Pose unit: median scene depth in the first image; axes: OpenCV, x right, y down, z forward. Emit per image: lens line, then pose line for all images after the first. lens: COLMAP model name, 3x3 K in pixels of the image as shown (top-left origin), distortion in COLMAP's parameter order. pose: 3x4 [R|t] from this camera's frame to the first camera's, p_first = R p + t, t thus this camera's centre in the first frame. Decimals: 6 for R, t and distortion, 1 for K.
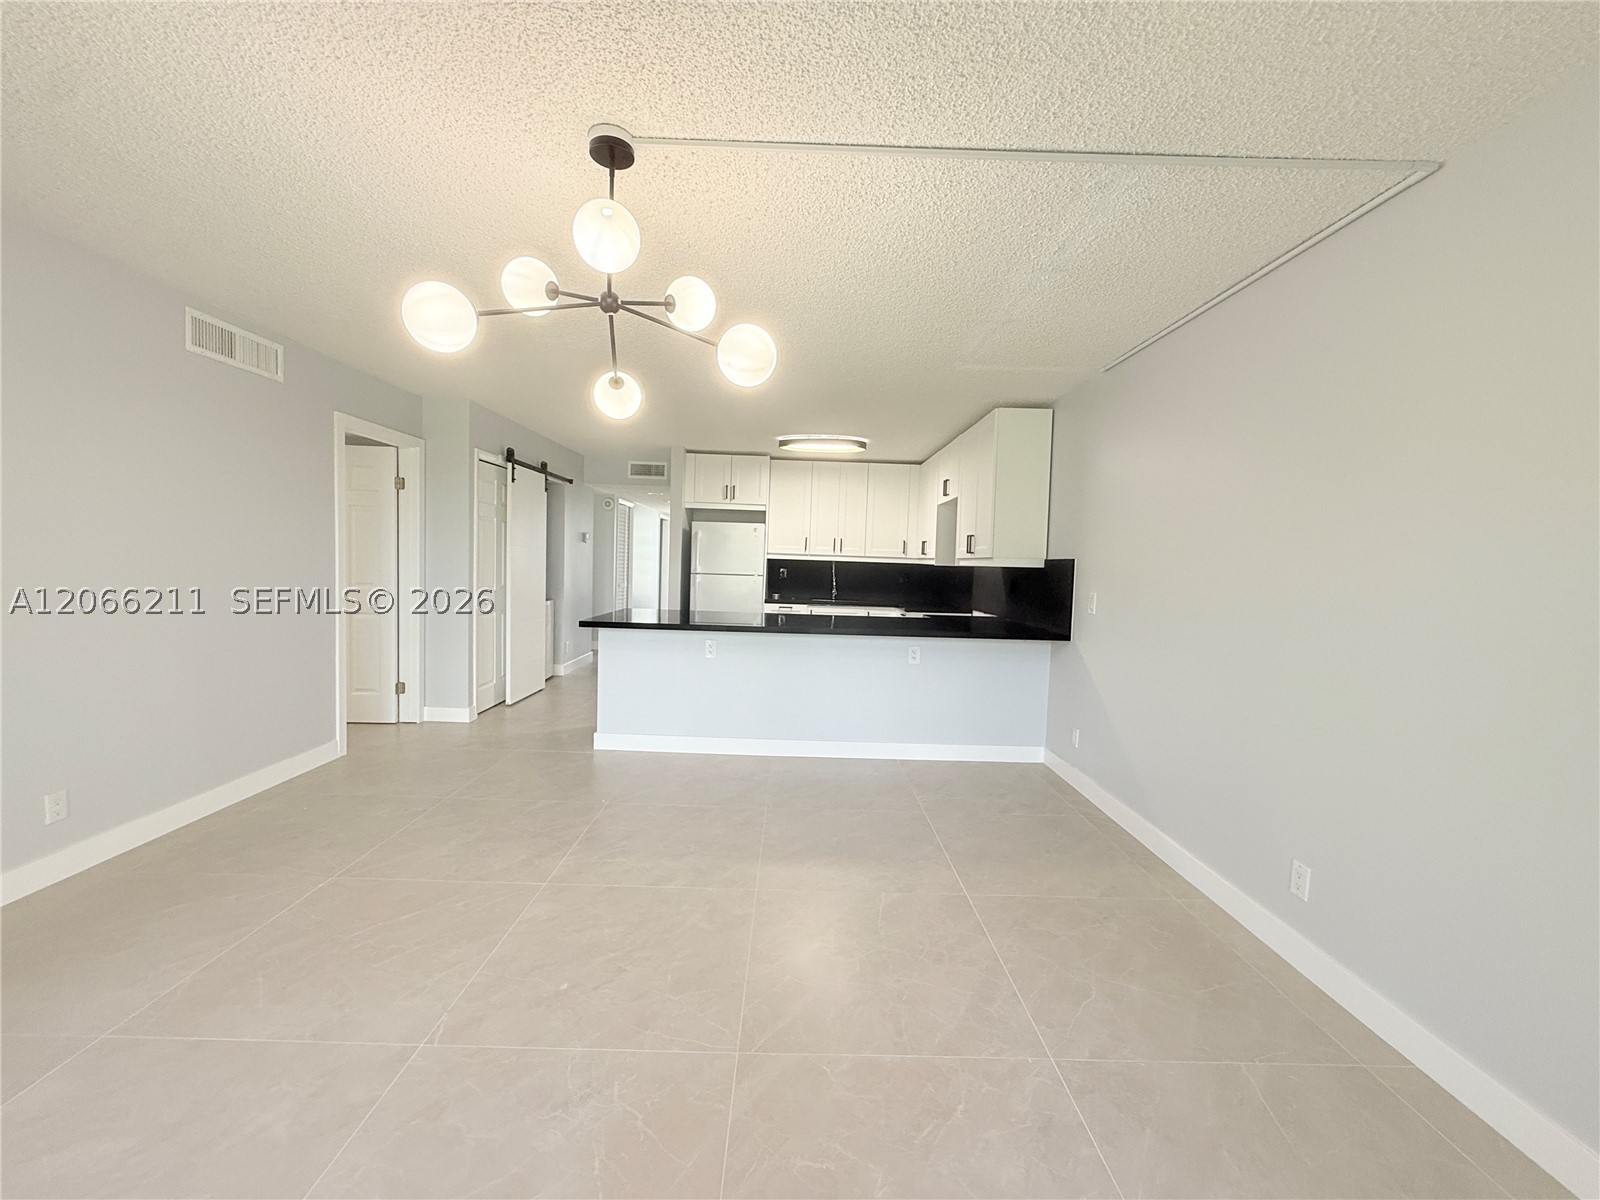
lens RADIAL K [[635.9, 0, 800.0], [0, 635.9, 600.0], [0, 0, 1]] dist [-0.001281, 0.000021]
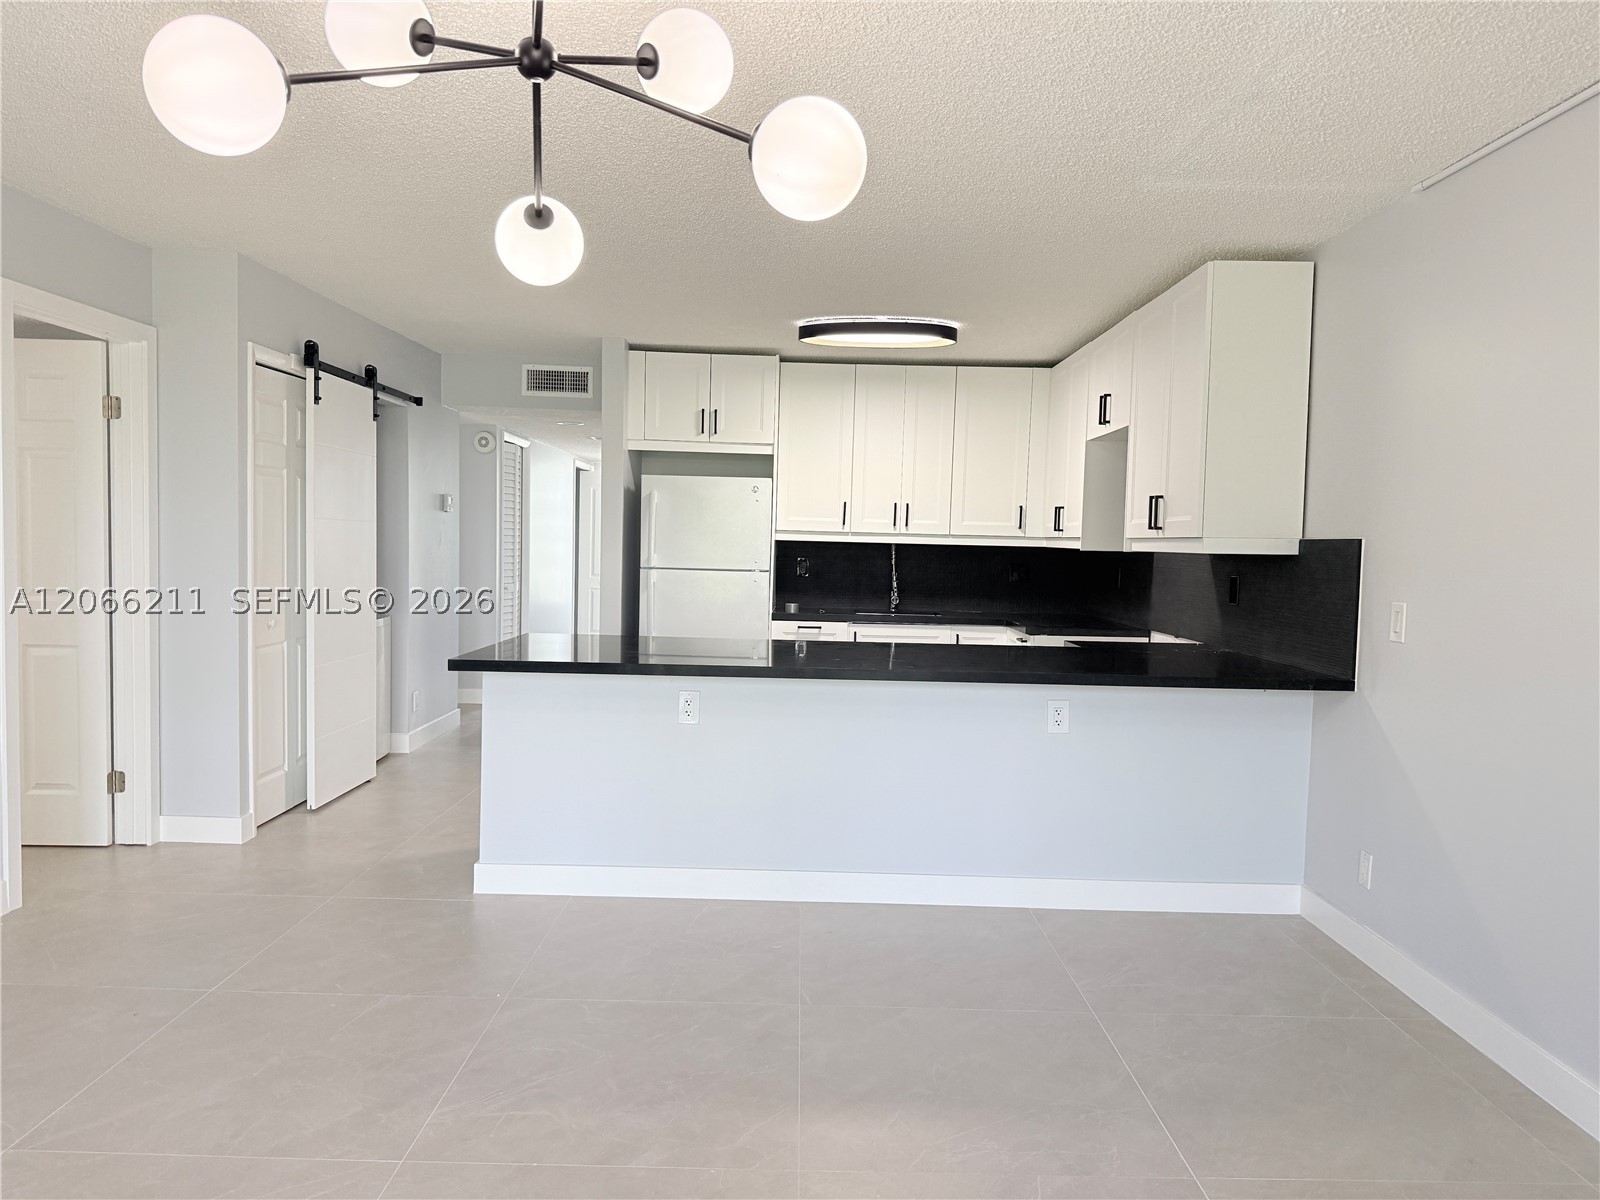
lens RADIAL K [[1119.2, 0, 802.7], [0, 1119.2, 608.9], [0, 0, 1]] dist [0.076192, -0.105958]
pose [[0.999956, -0.005374, -0.007750, -0.024849], [0.005374, 0.999986, -0.000015, -0.005639], [0.007750, -0.000027, 0.999970, 0.024593]]
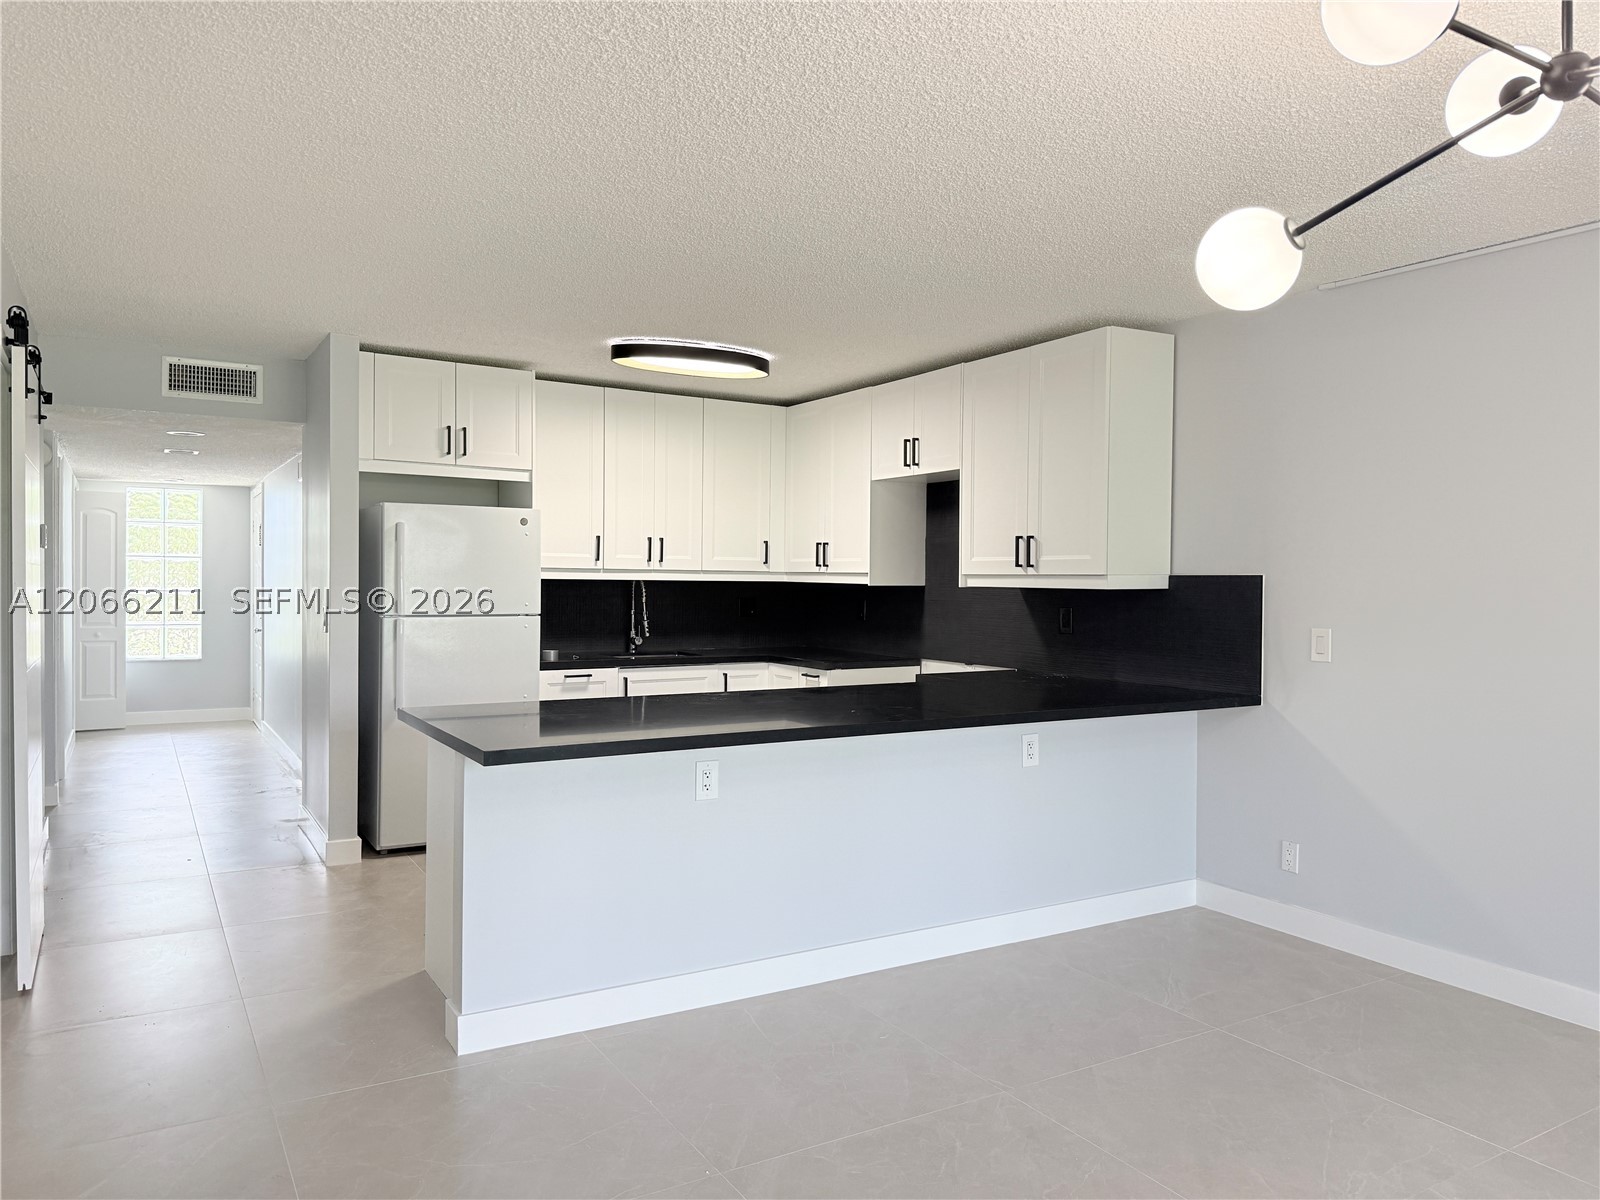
lens RADIAL K [[1119.2, 0, 802.7], [0, 1119.2, 608.9], [0, 0, 1]] dist [0.076192, -0.105958]
pose [[0.865899, -0.036055, 0.498917, -0.377076], [0.046817, 0.998862, -0.009068, -0.030362], [-0.498023, 0.031210, 0.866602, 0.179827]]
